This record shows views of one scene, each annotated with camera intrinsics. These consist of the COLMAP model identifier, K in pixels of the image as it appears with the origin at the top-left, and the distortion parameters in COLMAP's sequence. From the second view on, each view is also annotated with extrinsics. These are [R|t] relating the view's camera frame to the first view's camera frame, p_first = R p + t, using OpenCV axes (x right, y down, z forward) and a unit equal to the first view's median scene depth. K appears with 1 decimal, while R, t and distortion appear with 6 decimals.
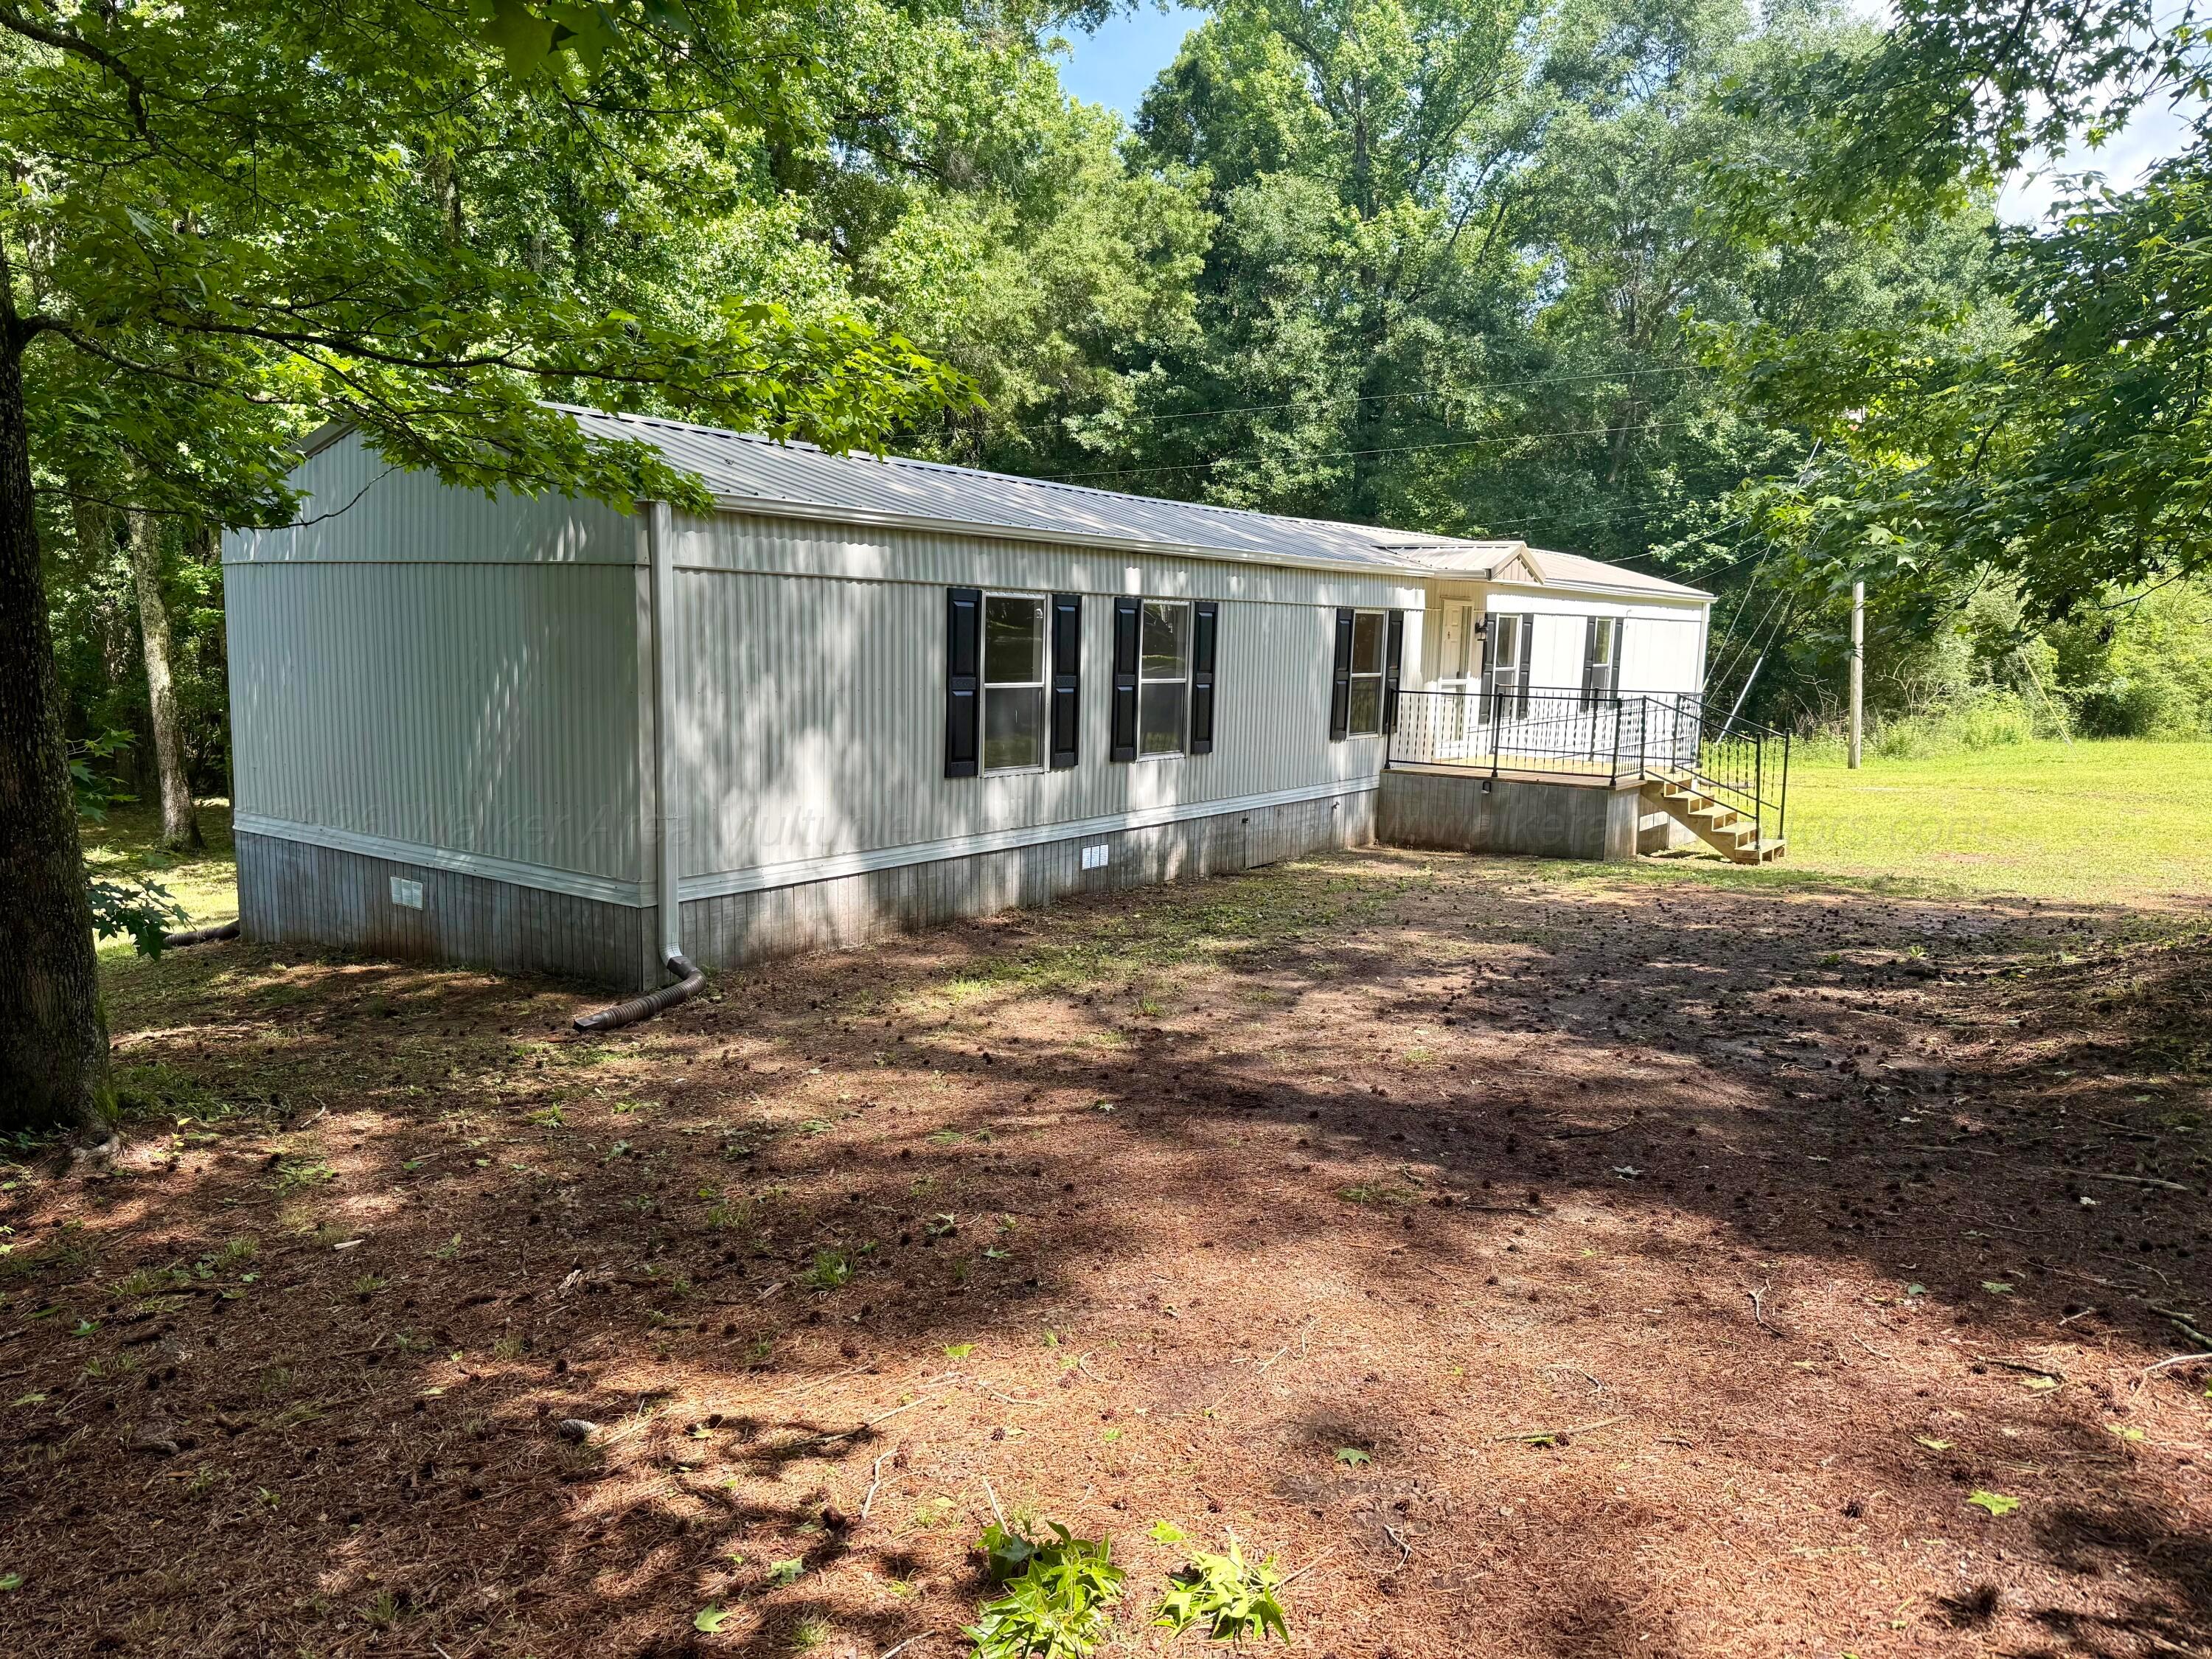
lens RADIAL K [[1613.9, 0, 1114.8], [0, 1613.9, 833.3], [0, 0, 1]] dist [0.032791, -0.004077]
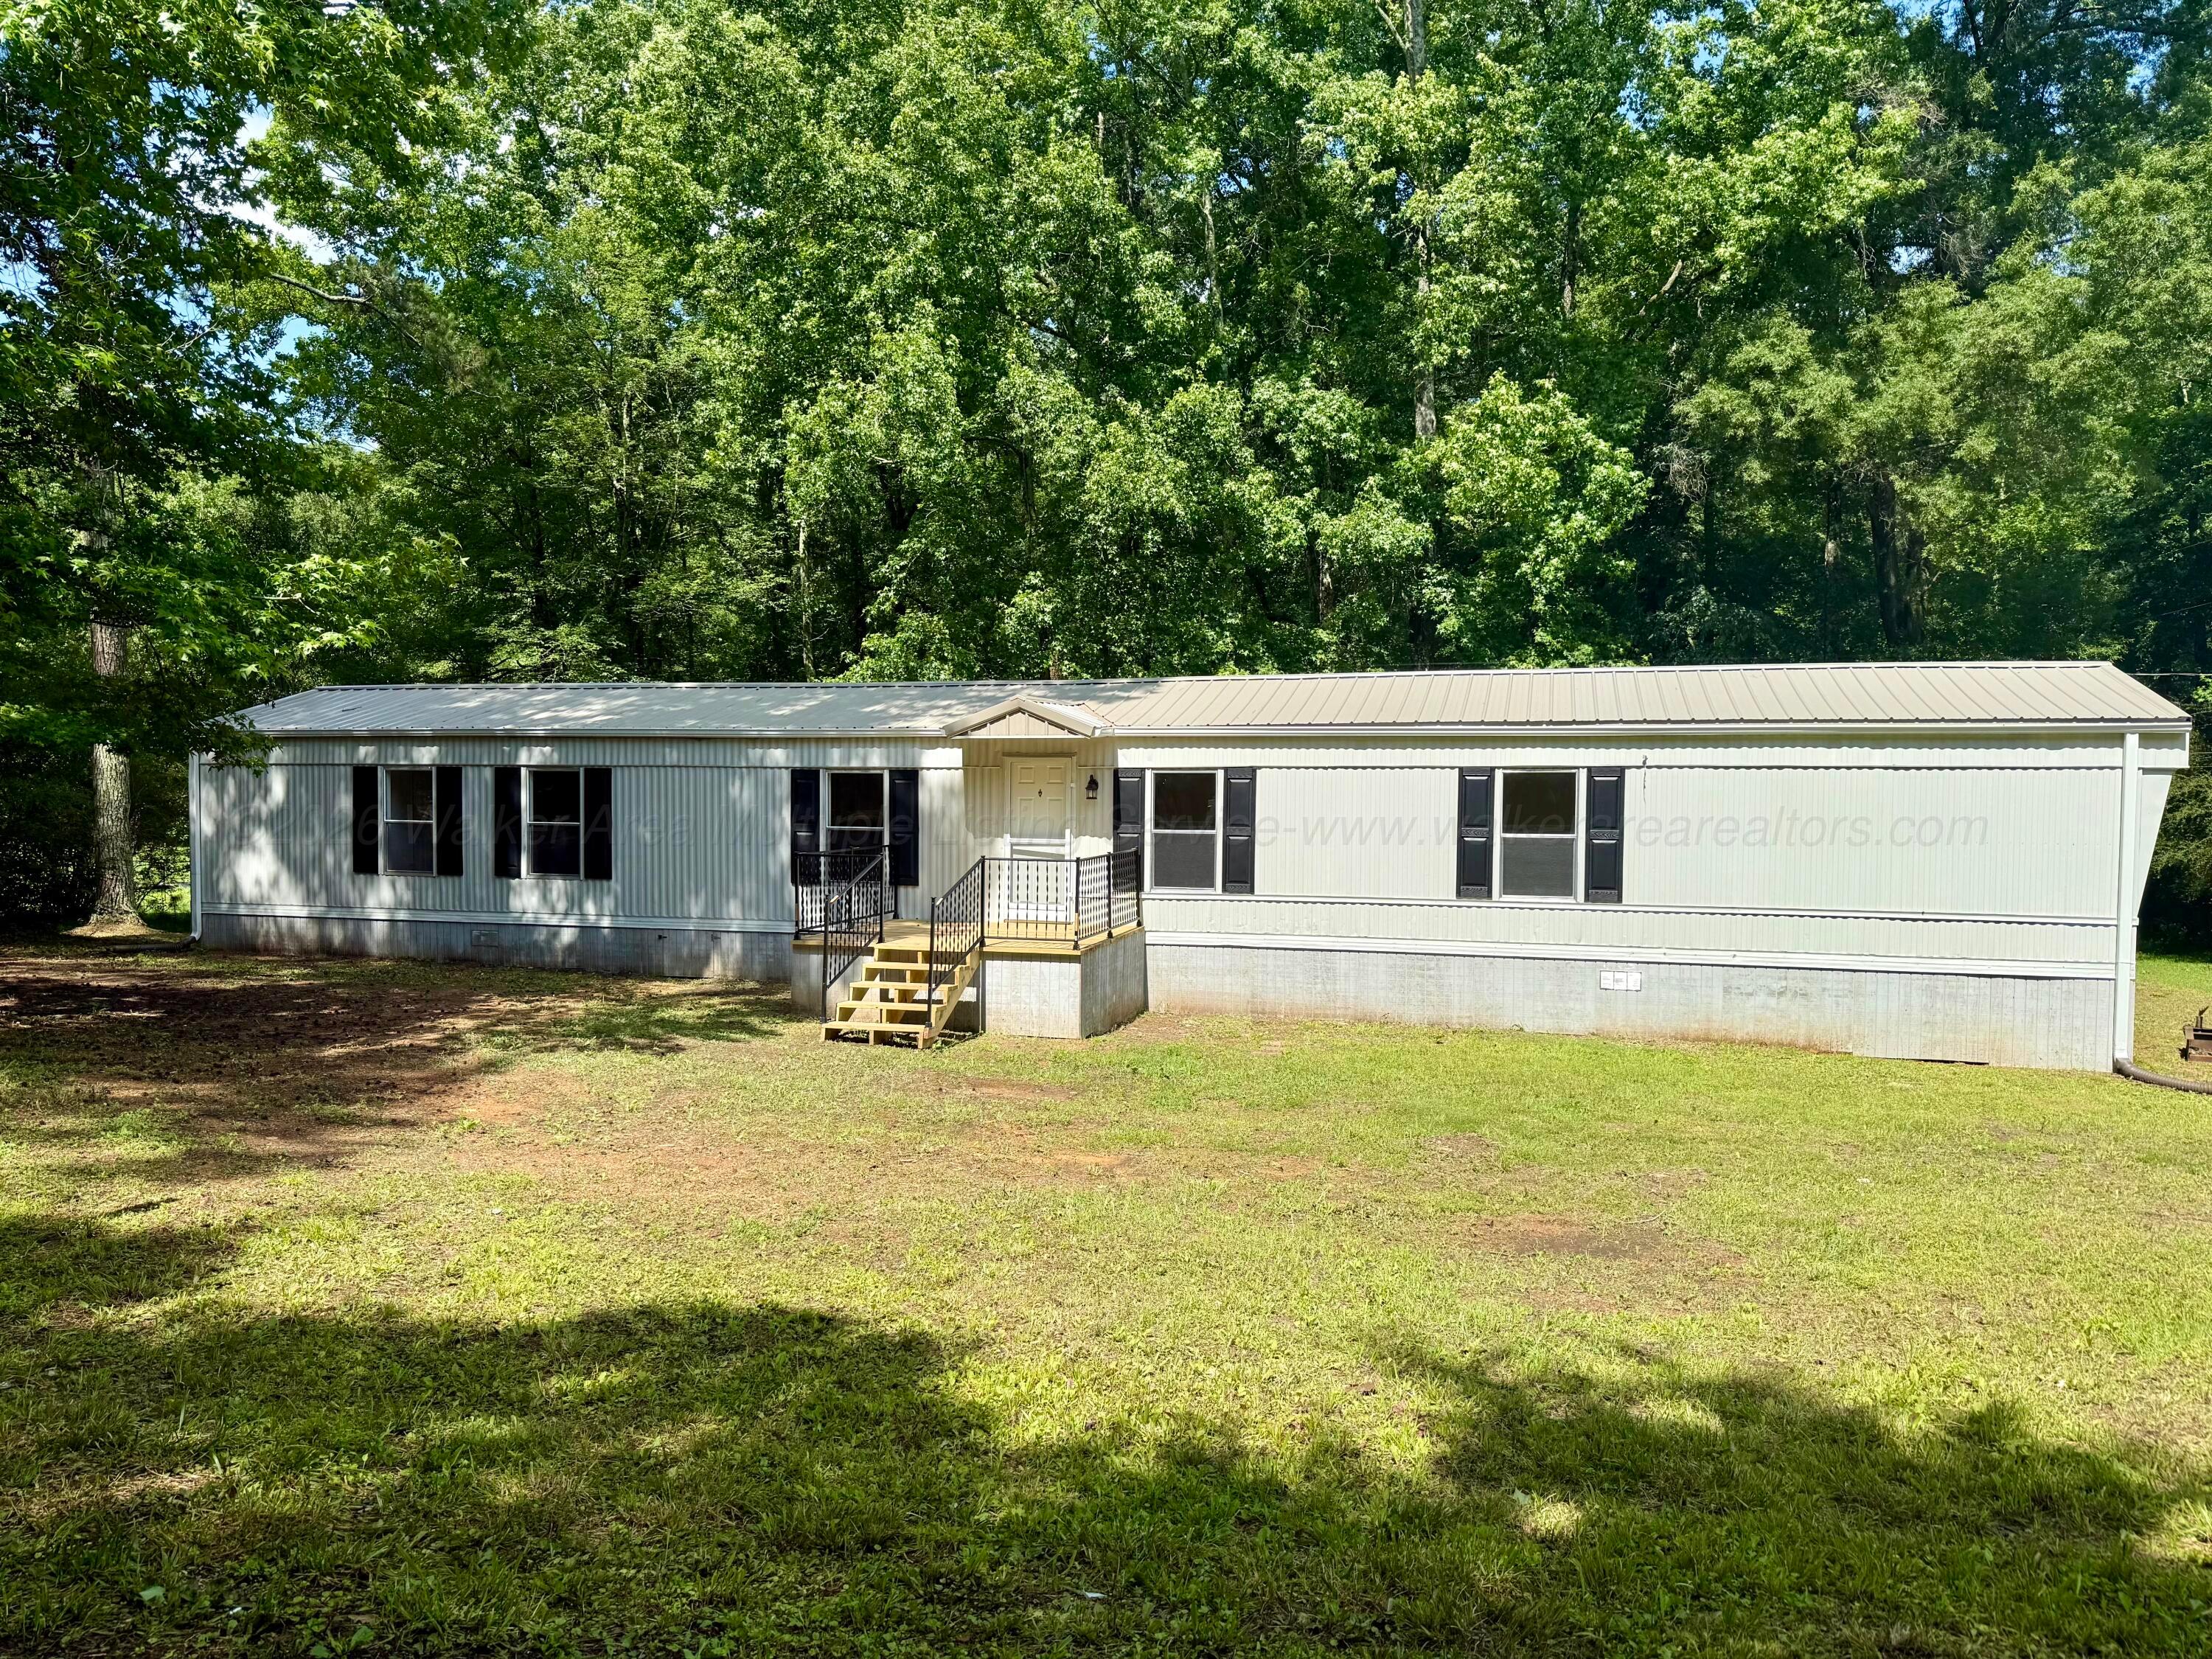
lens RADIAL K [[1613.9, 0, 1101.4], [0, 1613.9, 831.6], [0, 0, 1]] dist [0.032791, -0.004077]
pose [[0.312670, 0.016255, -0.949723, 0.495263], [-0.121301, 0.992350, -0.022951, -0.036356], [0.942085, 0.122379, 0.312250, 0.326753]]
